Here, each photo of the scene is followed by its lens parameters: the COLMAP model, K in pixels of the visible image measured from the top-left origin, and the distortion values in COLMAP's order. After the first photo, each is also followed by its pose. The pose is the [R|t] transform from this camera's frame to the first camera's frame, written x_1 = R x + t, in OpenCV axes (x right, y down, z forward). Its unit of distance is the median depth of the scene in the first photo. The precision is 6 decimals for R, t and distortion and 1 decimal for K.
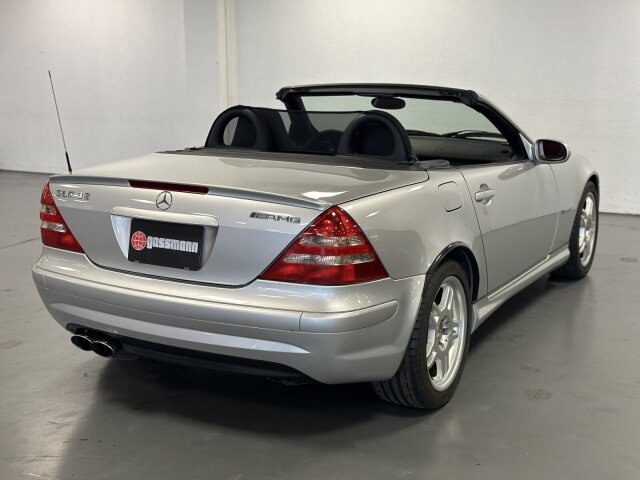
lens RADIAL K [[881.9, 0, 320.0], [0, 881.9, 240.0], [0, 0, 1]] dist [0.143124, -0.019556]
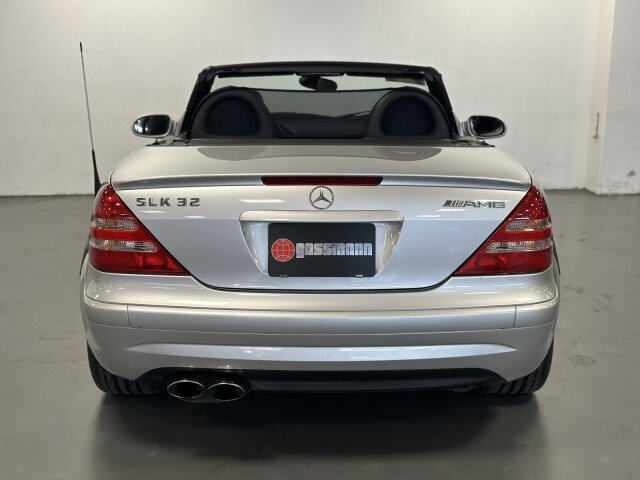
lens RADIAL K [[881.9, 0, 320.0], [0, 881.9, 240.0], [0, 0, 1]] dist [0.143124, -0.019556]
pose [[0.868956, -0.104031, 0.483832, -0.563815], [0.099889, 0.994403, 0.034411, -0.032748], [-0.484704, 0.018428, 0.874484, 0.274151]]
